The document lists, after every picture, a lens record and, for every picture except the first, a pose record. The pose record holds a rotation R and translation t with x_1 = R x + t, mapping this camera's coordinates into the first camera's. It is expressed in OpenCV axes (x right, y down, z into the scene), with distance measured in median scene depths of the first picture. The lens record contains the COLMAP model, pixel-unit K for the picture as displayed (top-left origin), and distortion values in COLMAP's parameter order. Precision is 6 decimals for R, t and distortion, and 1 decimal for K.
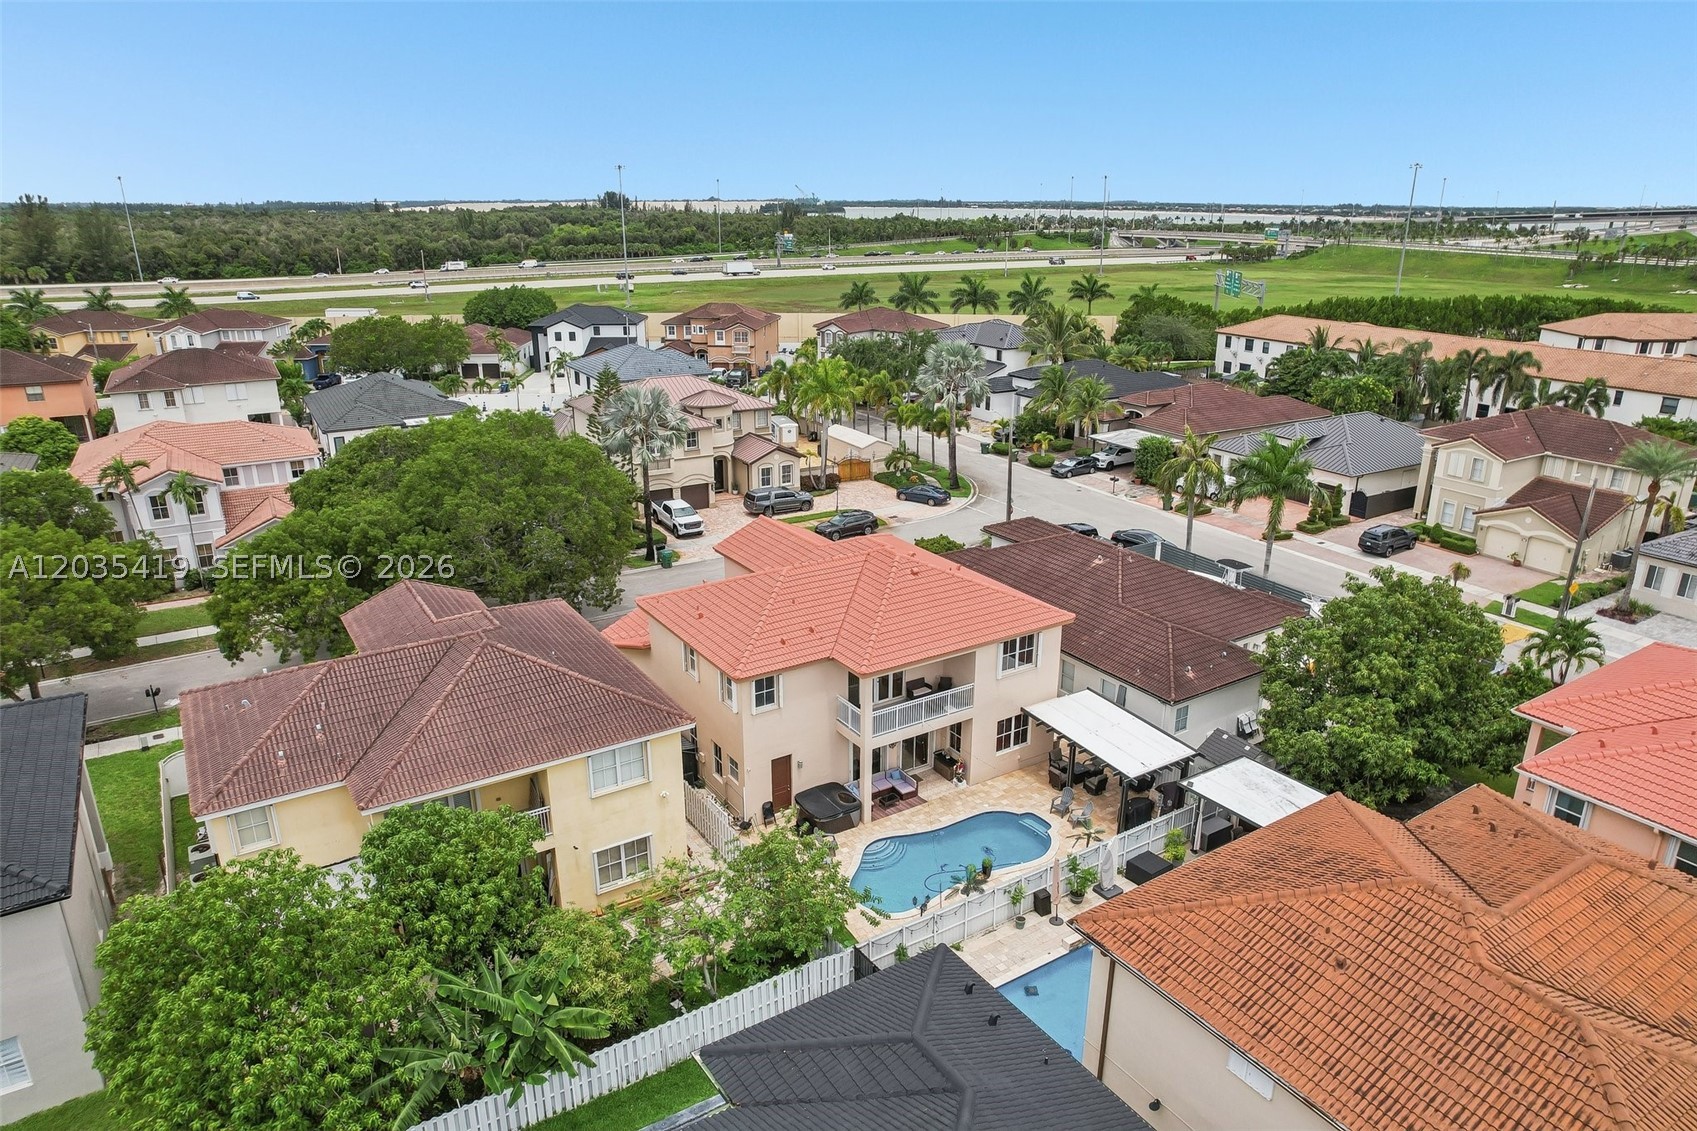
lens RADIAL K [[1080.4, 0, 850.7], [0, 1080.4, 579.7], [0, 0, 1]] dist [-0.083933, 0.072129]
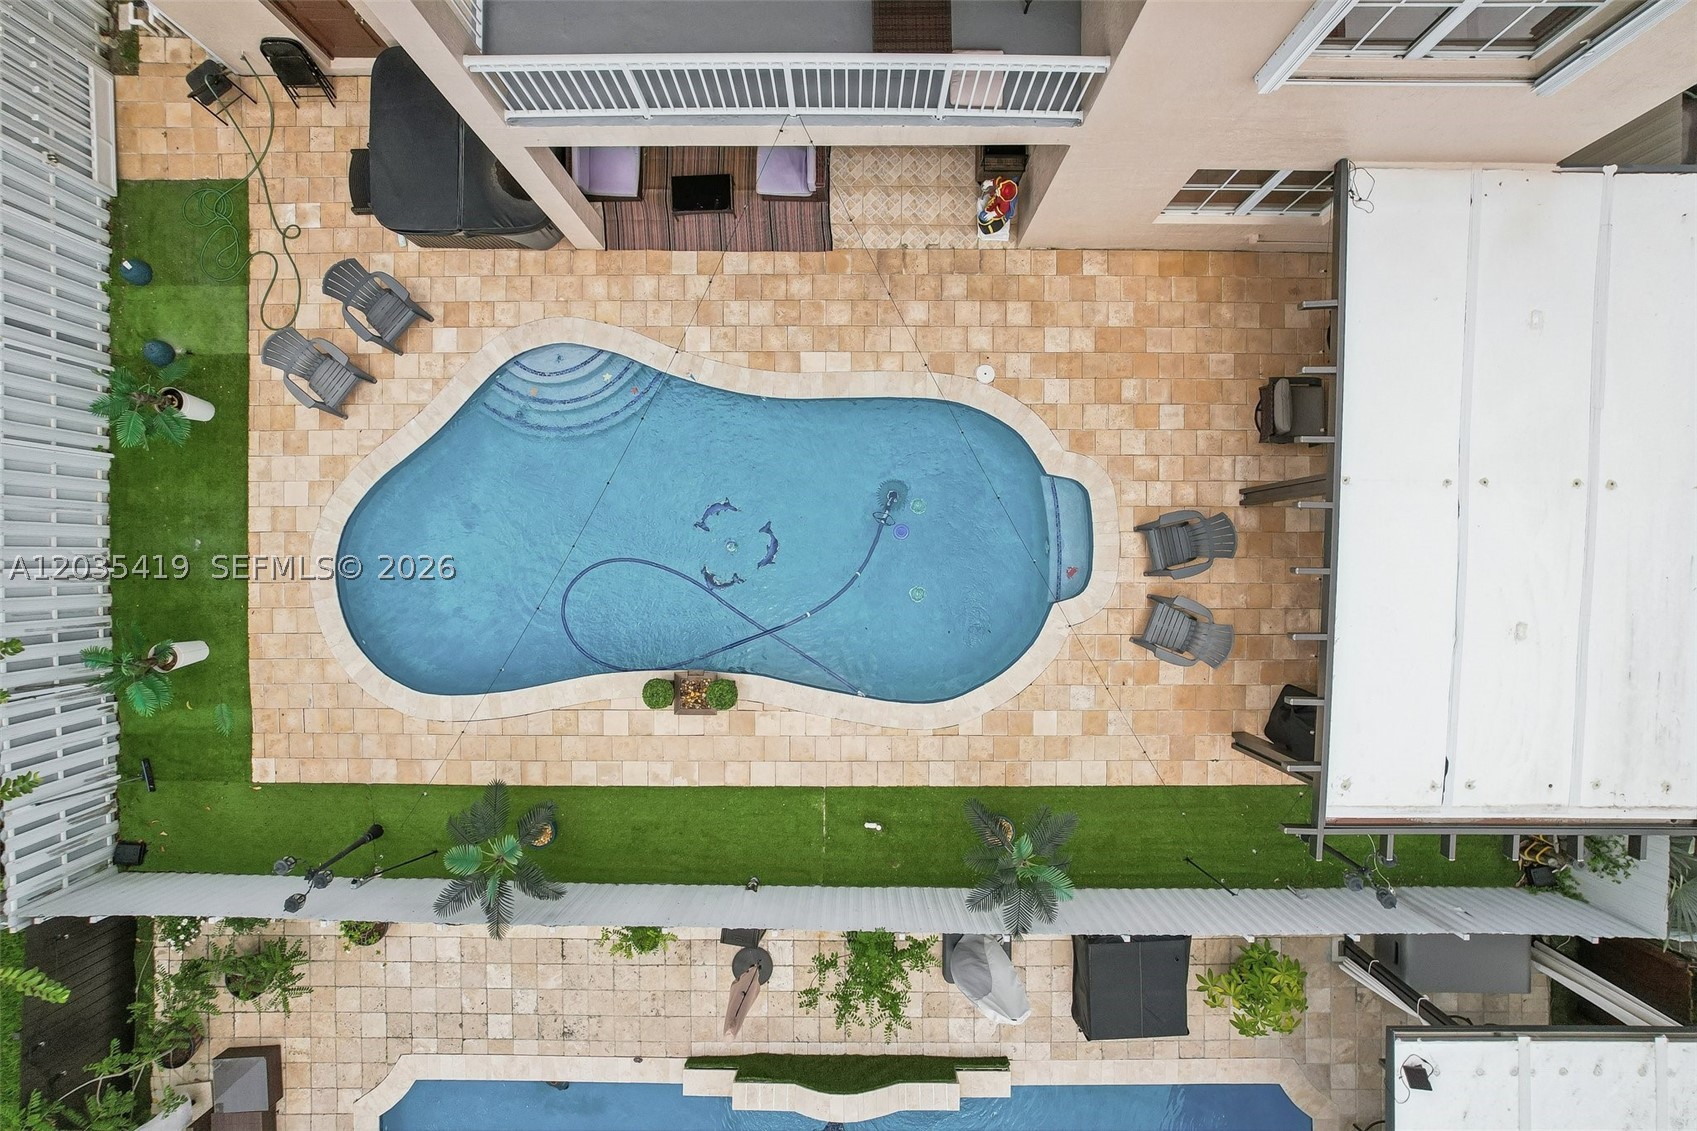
lens RADIAL K [[1080.4, 0, 850.7], [0, 1080.4, 579.7], [0, 0, 1]] dist [-0.083933, 0.072129]
pose [[0.839330, 0.543590, 0.005985, 0.060732], [-0.181400, 0.269678, 0.945710, -0.023138], [0.512464, -0.794848, 0.324956, 0.415032]]
